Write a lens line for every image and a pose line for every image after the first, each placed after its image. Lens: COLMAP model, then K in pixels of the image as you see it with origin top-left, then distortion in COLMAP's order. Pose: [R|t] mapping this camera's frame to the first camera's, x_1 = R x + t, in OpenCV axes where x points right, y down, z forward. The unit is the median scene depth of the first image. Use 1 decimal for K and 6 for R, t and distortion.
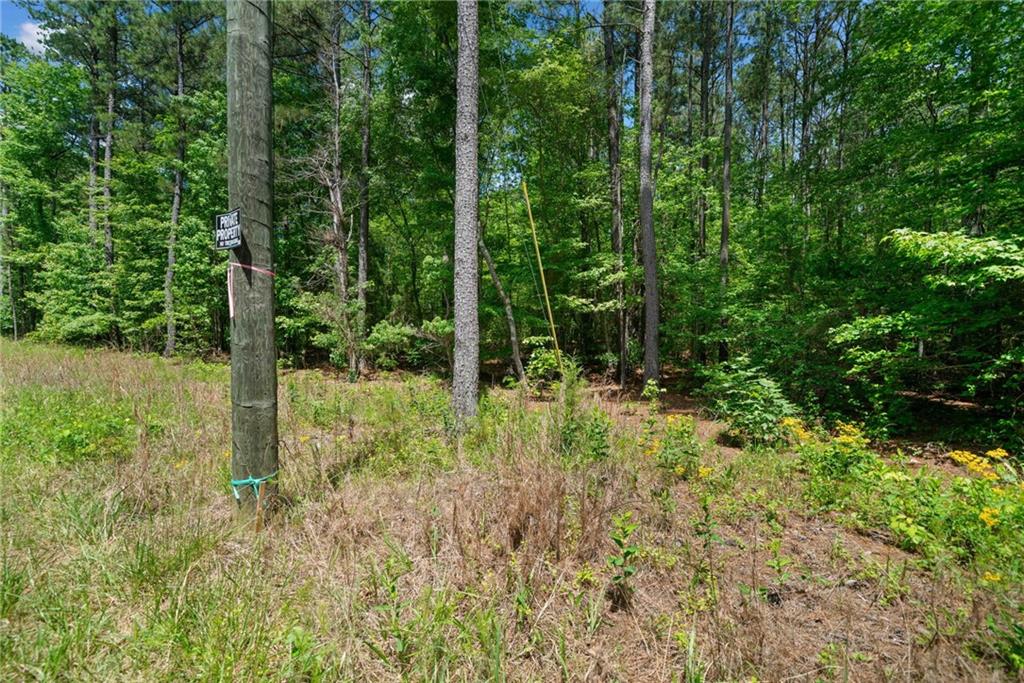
lens RADIAL K [[445.7, 0, 497.9], [0, 445.7, 343.8], [0, 0, 1]] dist [0.001570, 0.000457]
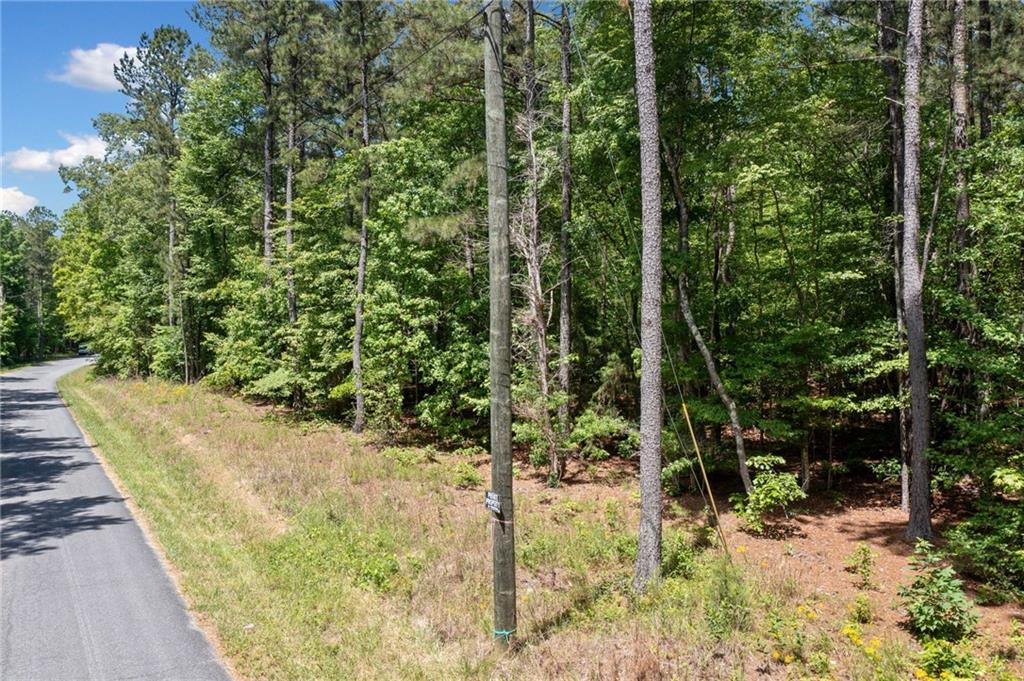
lens RADIAL K [[817.5, 0, 509.6], [0, 817.5, 322.4], [0, 0, 1]] dist [-0.016715, 0.001423]
pose [[0.932814, -0.006637, -0.360298, 0.160373], [0.007987, 0.999966, 0.002258, -0.225173], [0.360270, -0.004984, 0.932835, -0.490558]]
